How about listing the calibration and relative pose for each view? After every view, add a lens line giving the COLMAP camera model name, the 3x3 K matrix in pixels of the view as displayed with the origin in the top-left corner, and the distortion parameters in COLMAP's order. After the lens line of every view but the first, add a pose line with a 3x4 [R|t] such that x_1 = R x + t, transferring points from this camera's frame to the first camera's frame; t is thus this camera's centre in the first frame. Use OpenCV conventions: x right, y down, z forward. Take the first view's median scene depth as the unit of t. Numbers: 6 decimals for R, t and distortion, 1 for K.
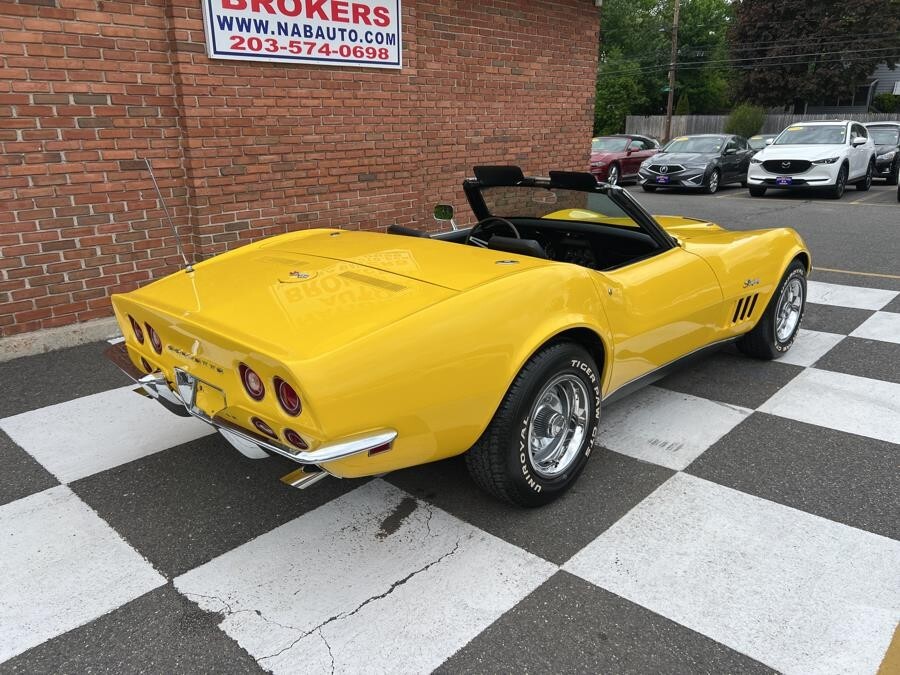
lens RADIAL K [[679.2, 0, 446.8], [0, 679.2, 338.5], [0, 0, 1]] dist [0.045171, -0.051414]
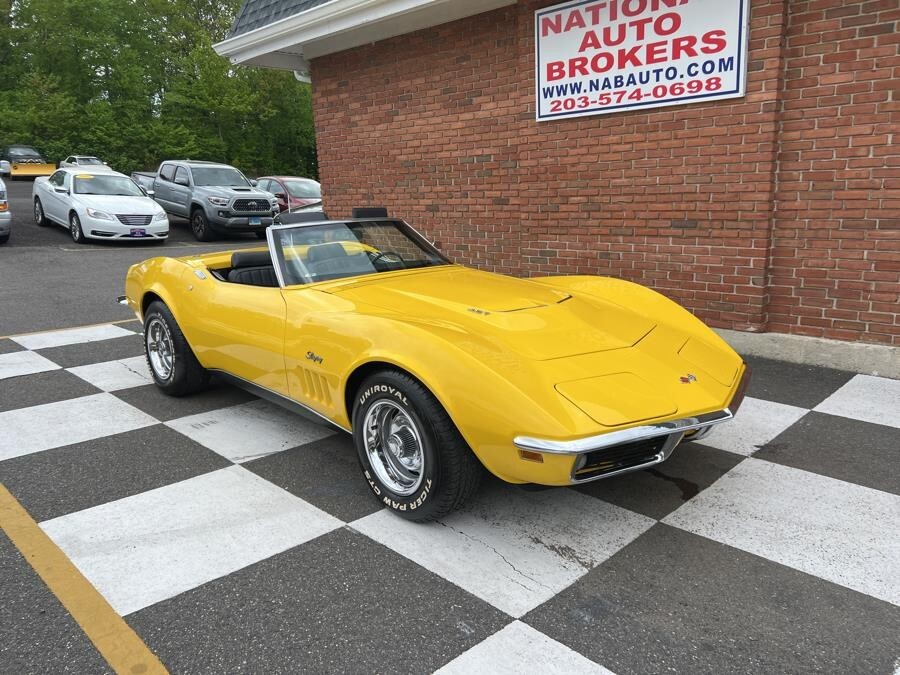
lens RADIAL K [[679.2, 0, 446.8], [0, 679.2, 338.5], [0, 0, 1]] dist [0.045171, -0.051414]
pose [[-0.043184, 0.228485, -0.972589, 0.917104], [-0.274615, 0.933285, 0.231444, -0.251260], [0.960584, 0.277082, 0.022442, 0.831739]]
